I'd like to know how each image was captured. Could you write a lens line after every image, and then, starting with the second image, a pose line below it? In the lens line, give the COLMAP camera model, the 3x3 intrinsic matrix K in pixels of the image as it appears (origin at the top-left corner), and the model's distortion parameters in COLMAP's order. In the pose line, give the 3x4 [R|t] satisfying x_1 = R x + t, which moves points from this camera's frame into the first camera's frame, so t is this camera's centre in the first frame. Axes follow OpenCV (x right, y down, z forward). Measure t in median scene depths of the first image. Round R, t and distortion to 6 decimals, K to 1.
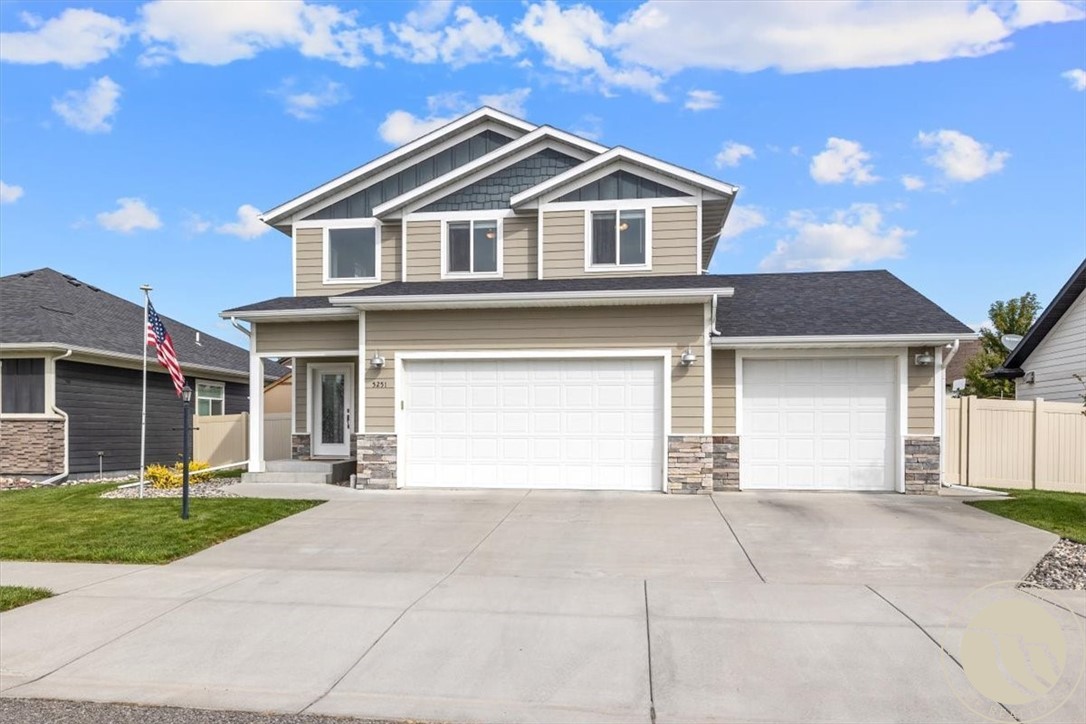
lens RADIAL K [[773.8, 0, 542.1], [0, 773.8, 437.3], [0, 0, 1]] dist [0.003080, 0.000883]
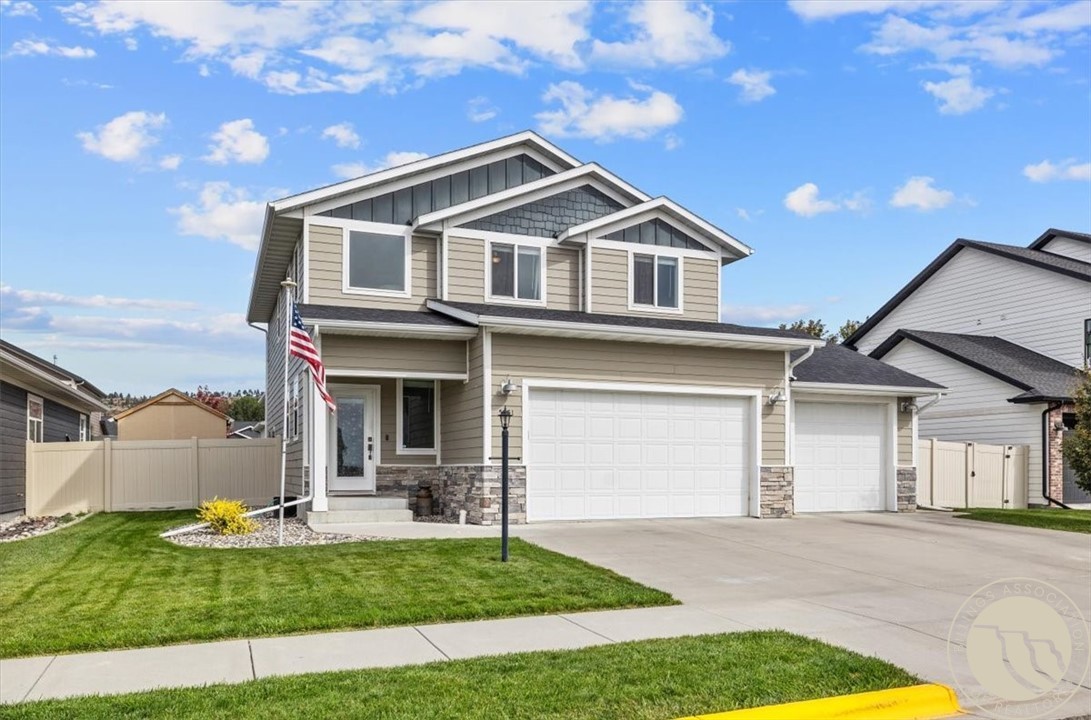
lens RADIAL K [[789.2, 0, 545.3], [0, 789.2, 463.9], [0, 0, 1]] dist [-0.003081, -0.000741]
pose [[0.870920, 0.000294, 0.491424, -0.566248], [0.003841, 0.999965, -0.007406, 0.000902], [-0.491409, 0.008338, 0.870889, 0.132114]]
